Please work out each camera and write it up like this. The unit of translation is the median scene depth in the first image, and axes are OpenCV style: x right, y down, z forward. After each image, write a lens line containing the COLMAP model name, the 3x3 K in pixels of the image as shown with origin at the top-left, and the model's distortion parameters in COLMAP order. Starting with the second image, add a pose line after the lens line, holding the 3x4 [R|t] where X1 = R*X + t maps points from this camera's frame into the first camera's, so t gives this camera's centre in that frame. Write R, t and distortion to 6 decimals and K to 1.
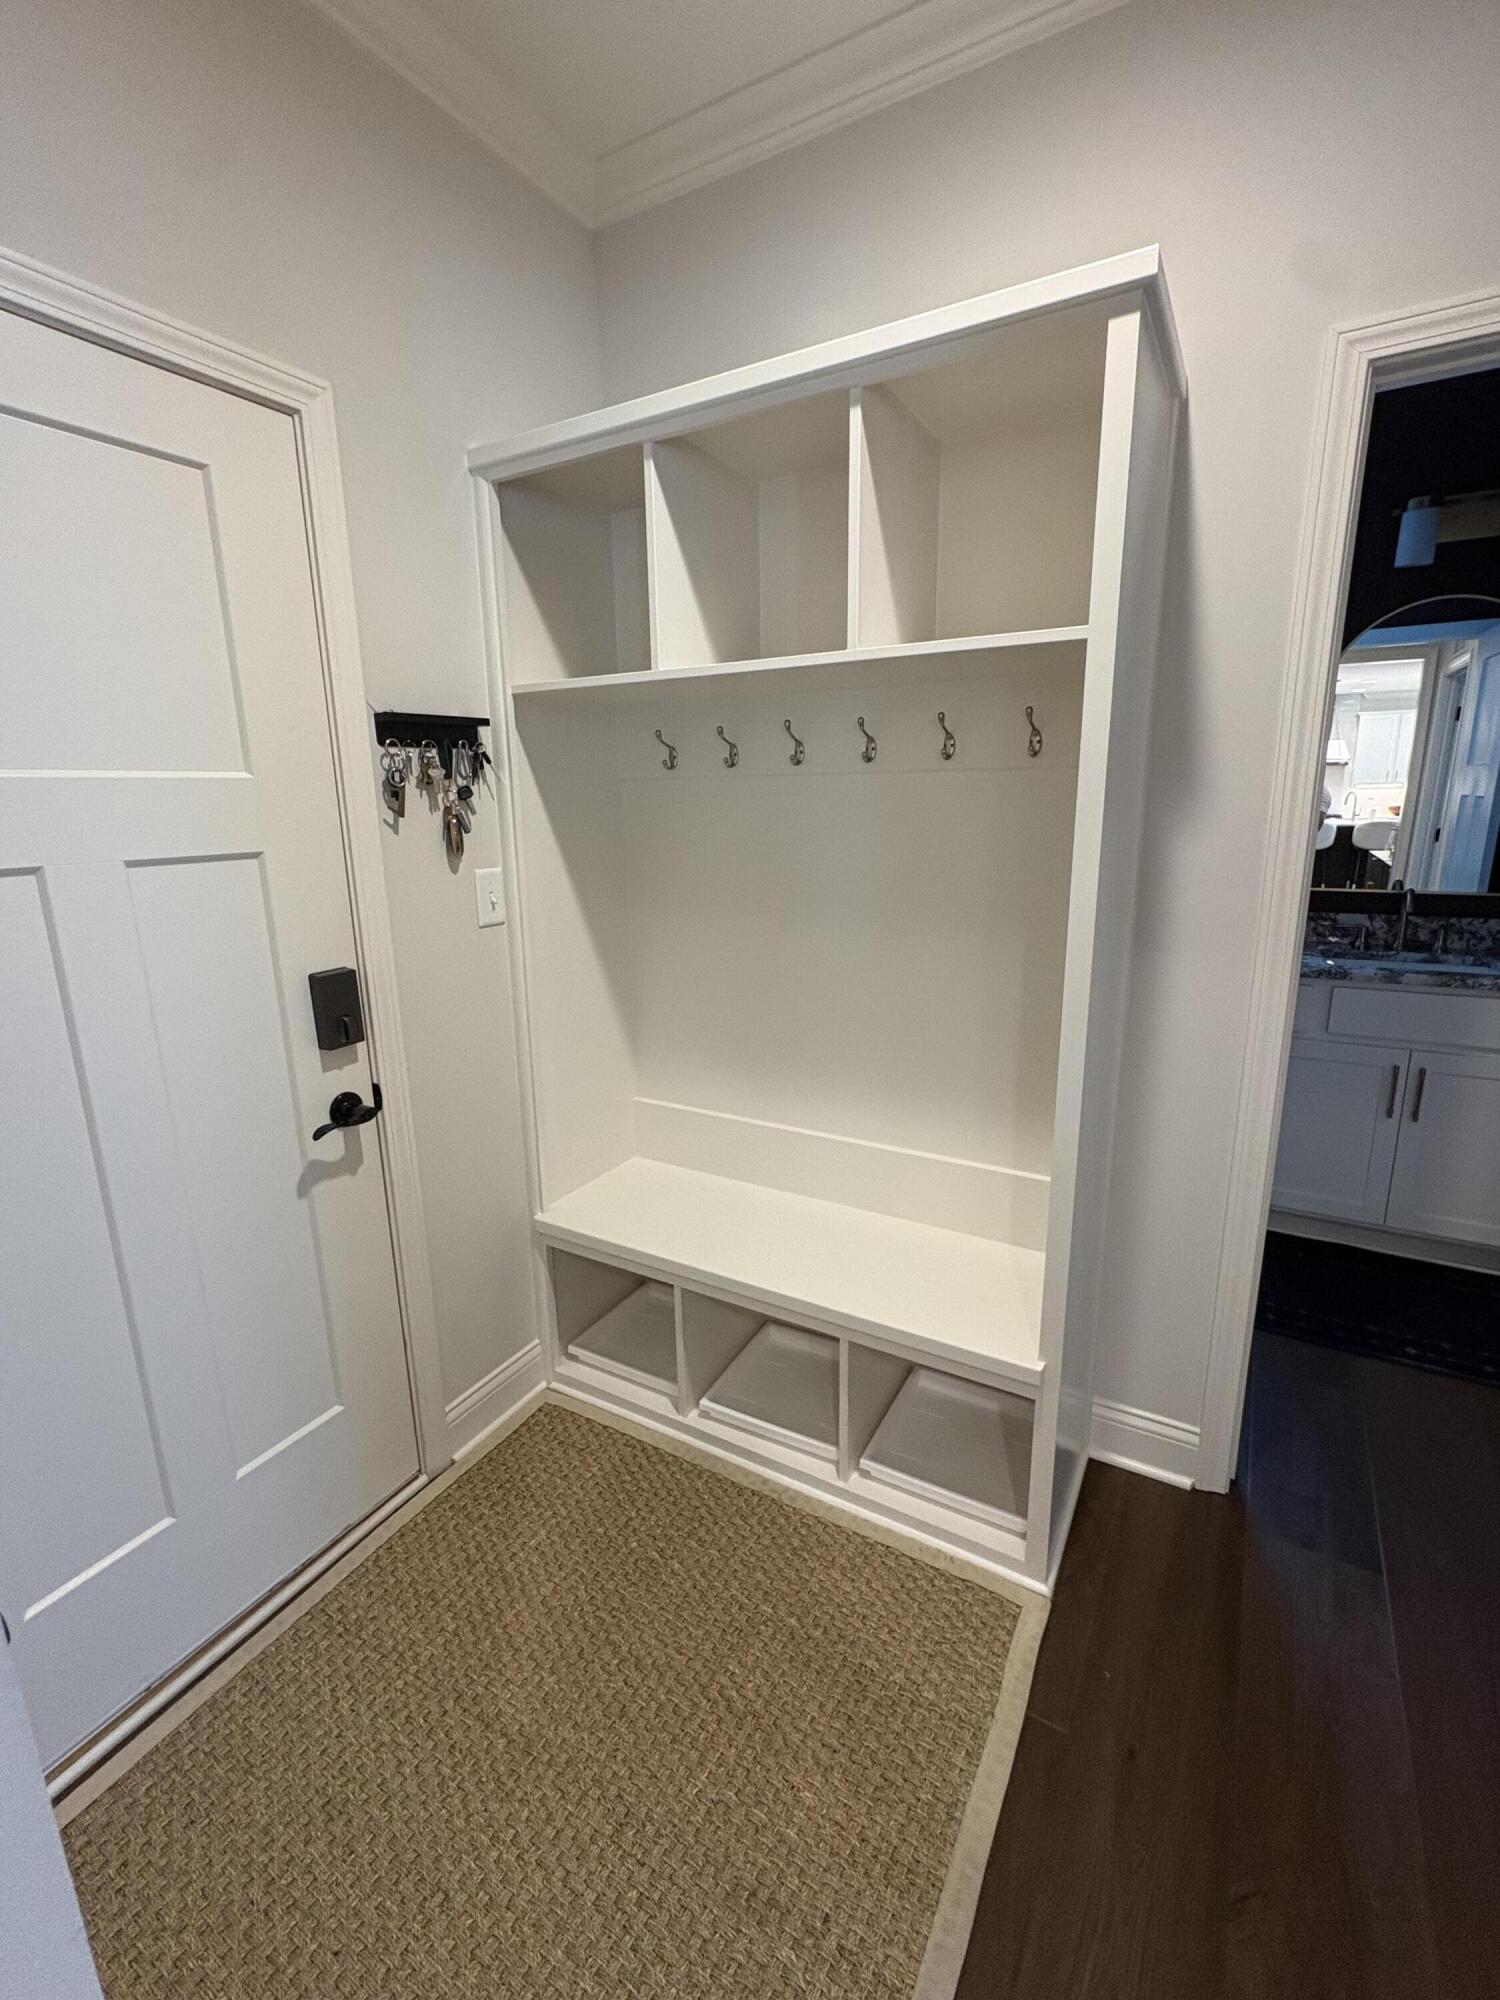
lens RADIAL K [[869.4, 0, 757.7], [0, 869.4, 995.9], [0, 0, 1]] dist [-0.001883, -0.000194]
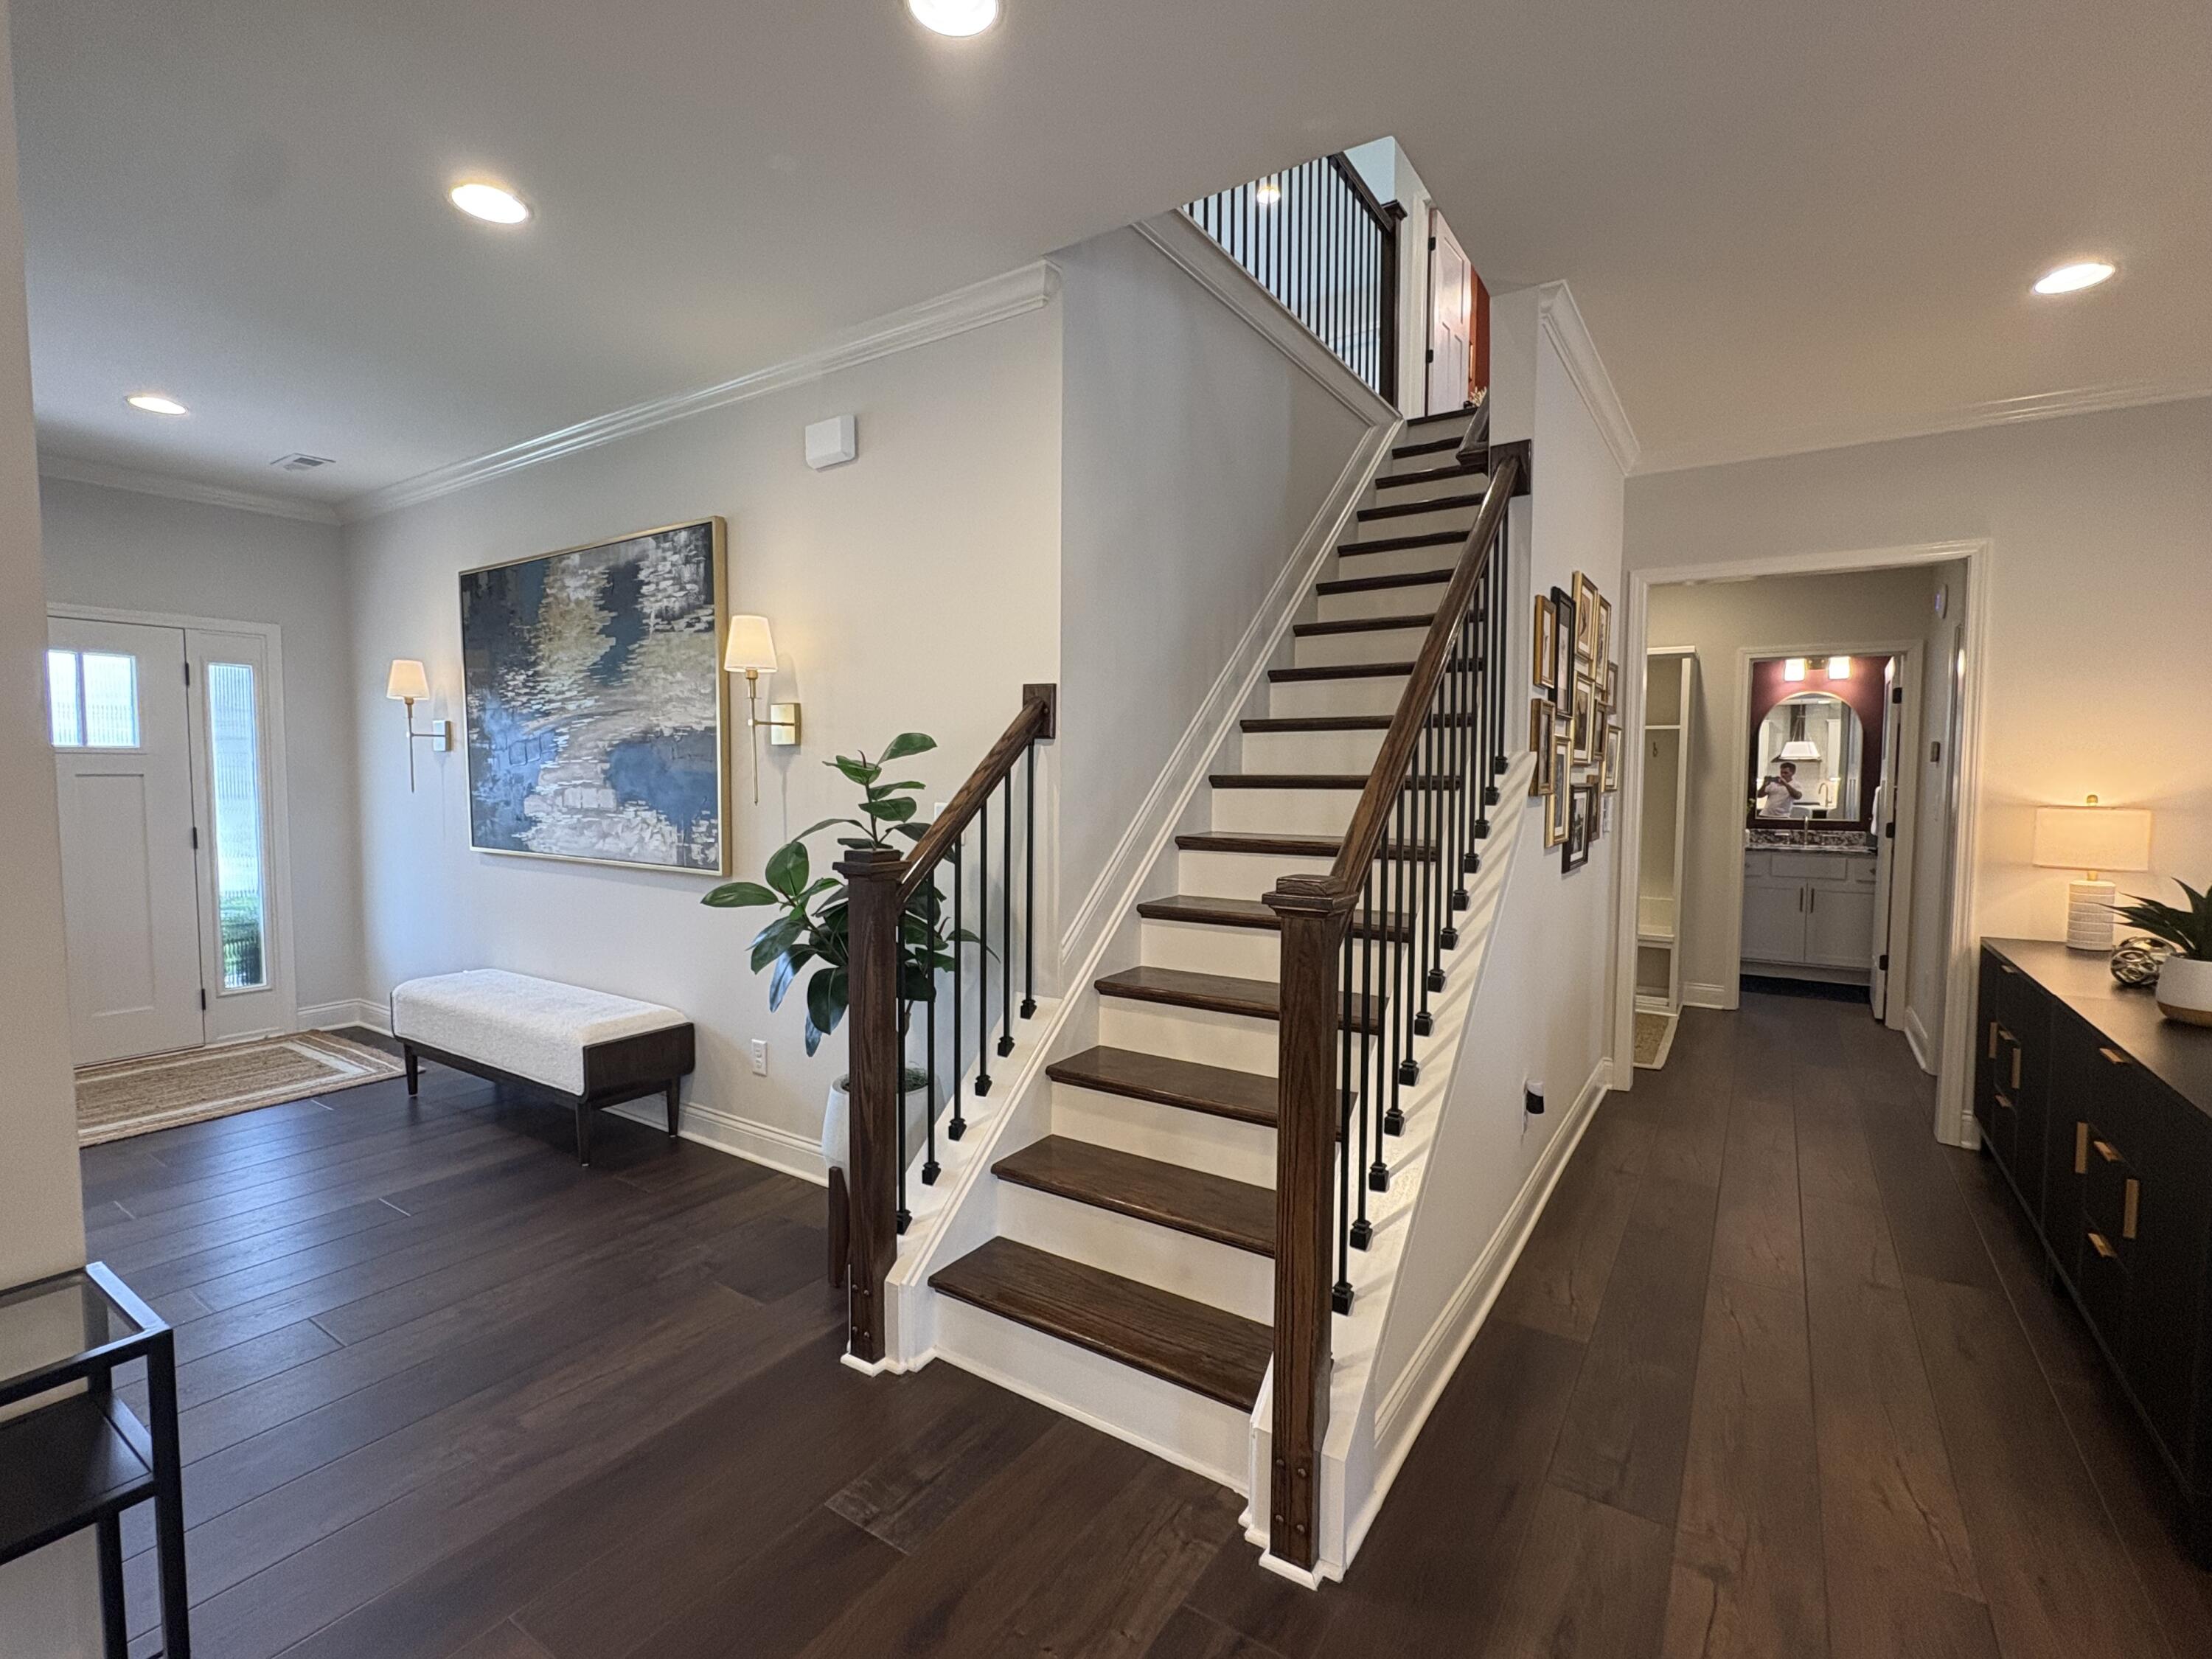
lens RADIAL K [[996.3, 0, 1106.0], [0, 996.3, 829.5], [0, 0, 1]] dist [-0.002565, 0.000057]
pose [[0.997747, 0.027122, -0.061369, -0.966121], [-0.037348, 0.984357, -0.172180, 0.455945], [0.055739, 0.174084, 0.983152, -1.753790]]
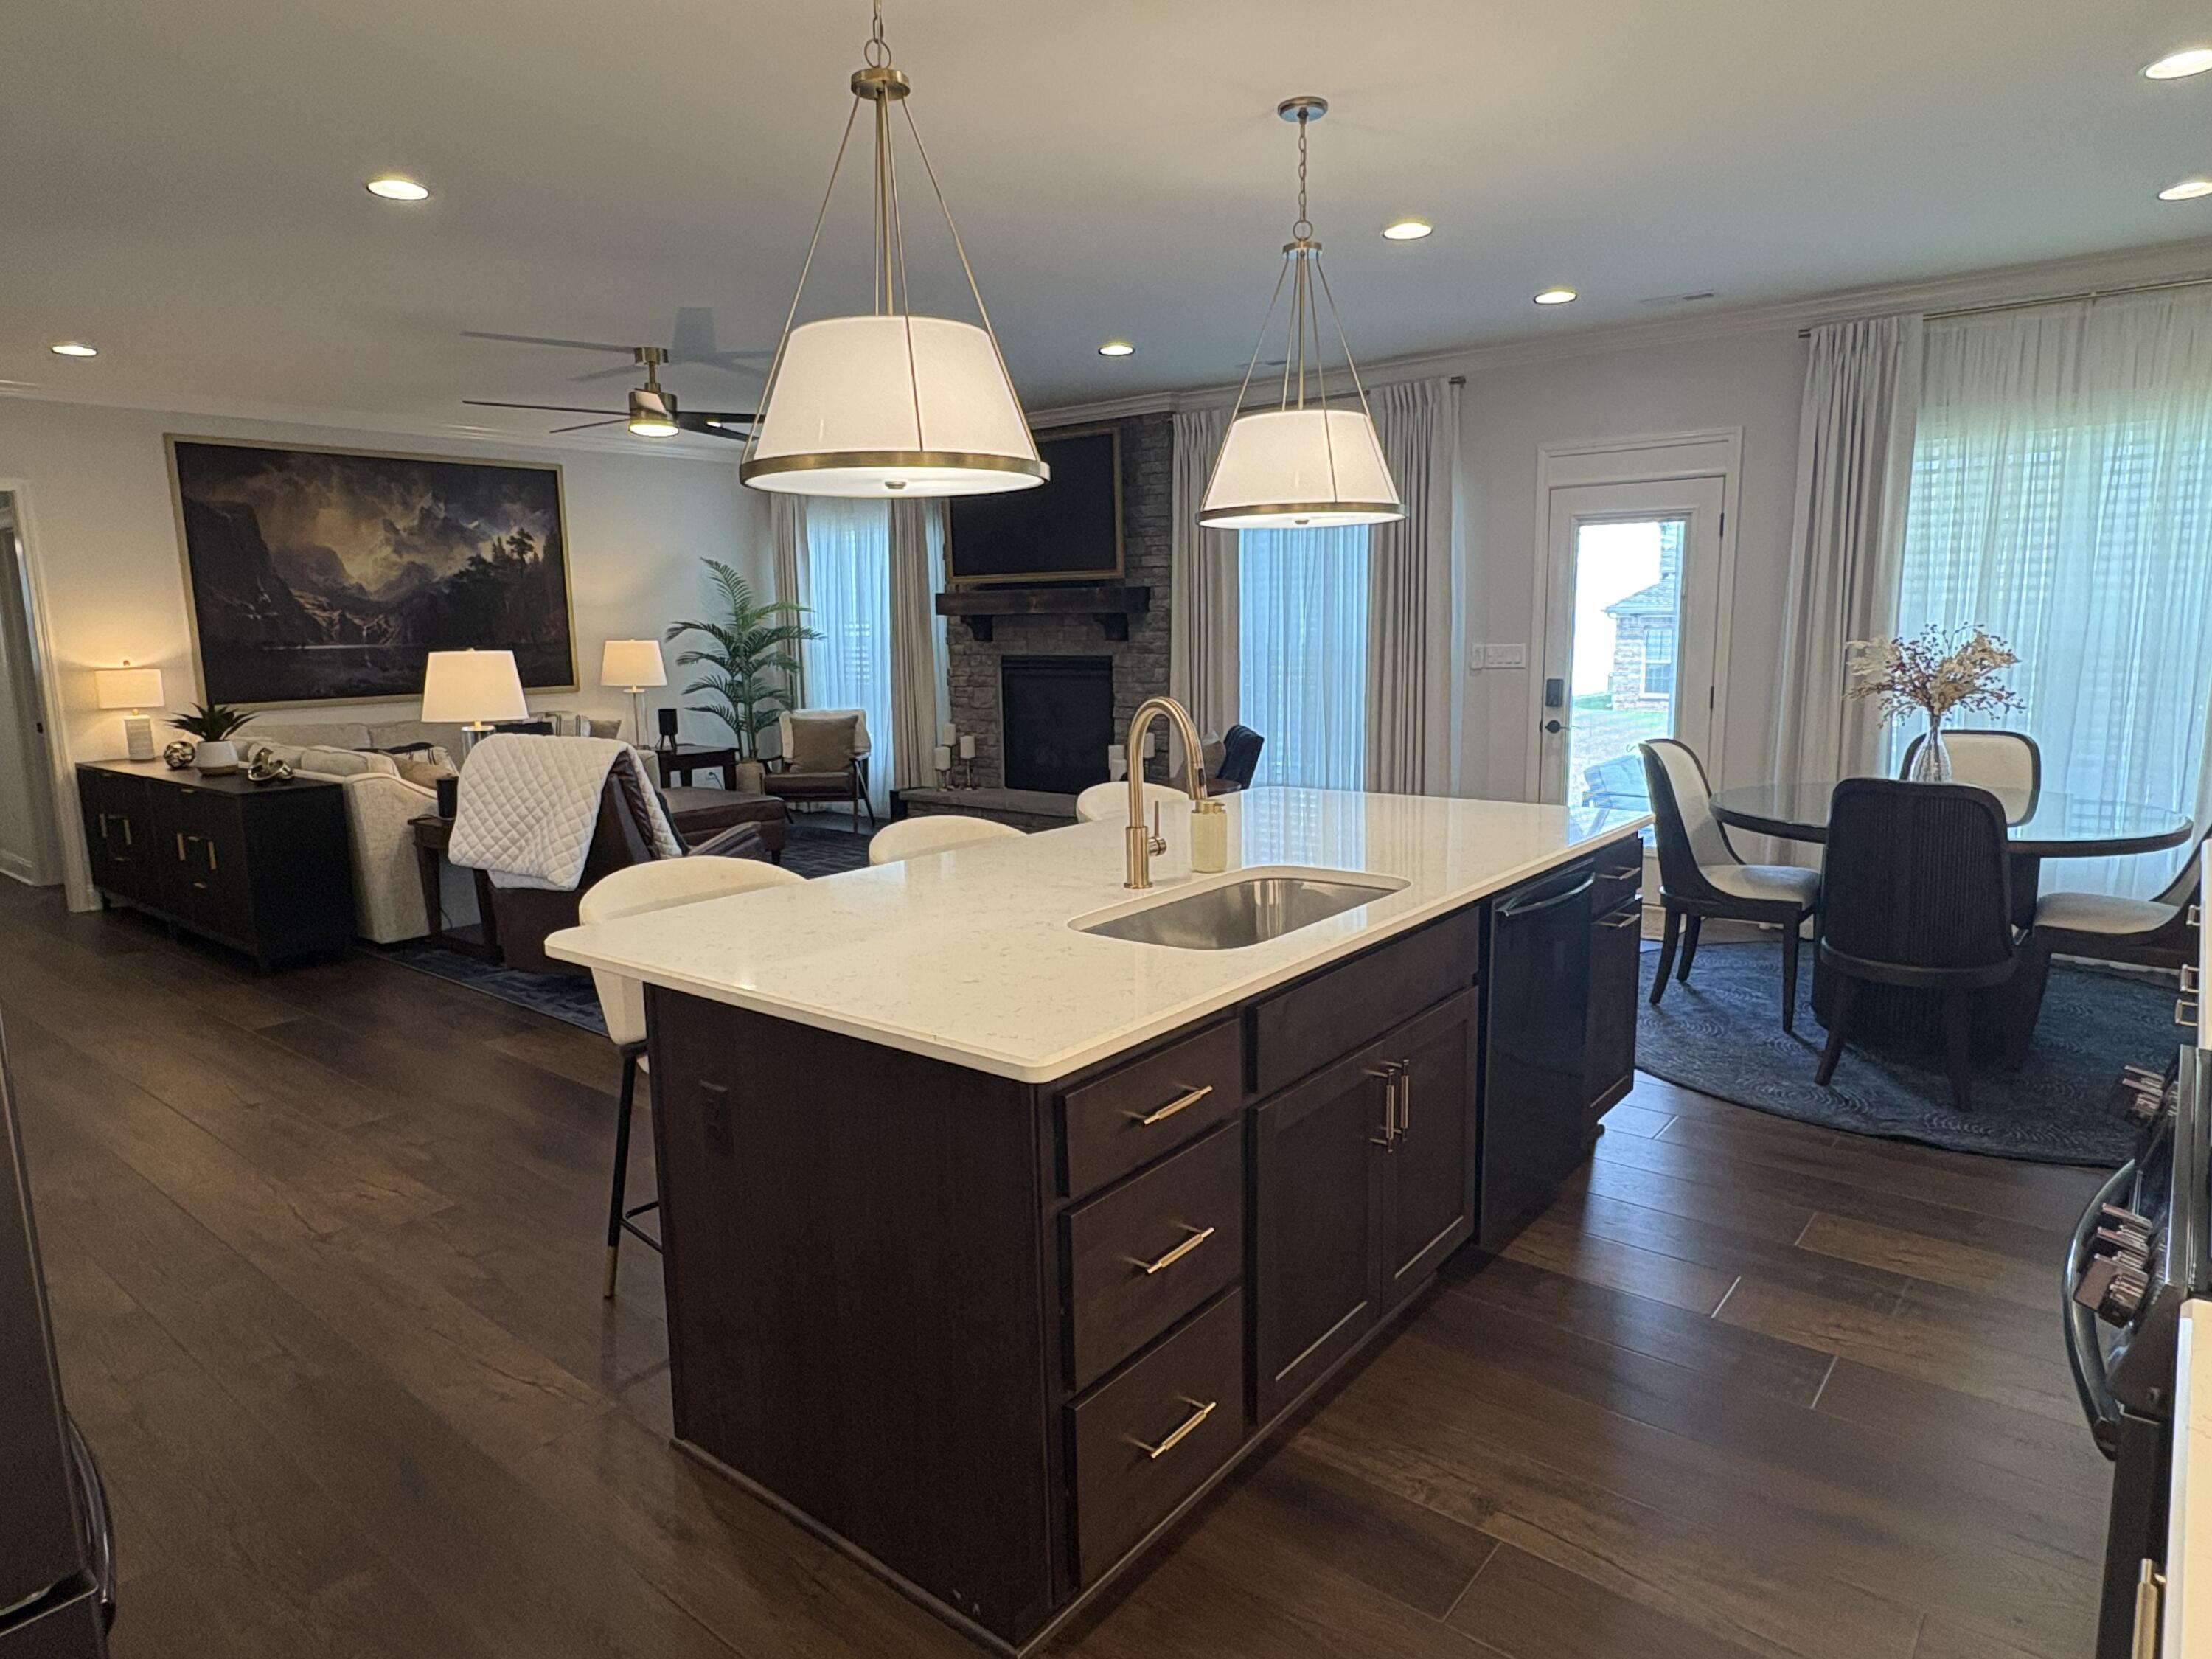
lens RADIAL K [[1348.0, 0, 1107.8], [0, 1348.0, 838.2], [0, 0, 1]] dist [-0.003977, 0.002914]
pose [[0.159094, -0.142160, 0.976975, -3.112384], [0.241165, 0.965196, 0.101174, 0.879433], [-0.957355, 0.219516, 0.187841, -3.553485]]
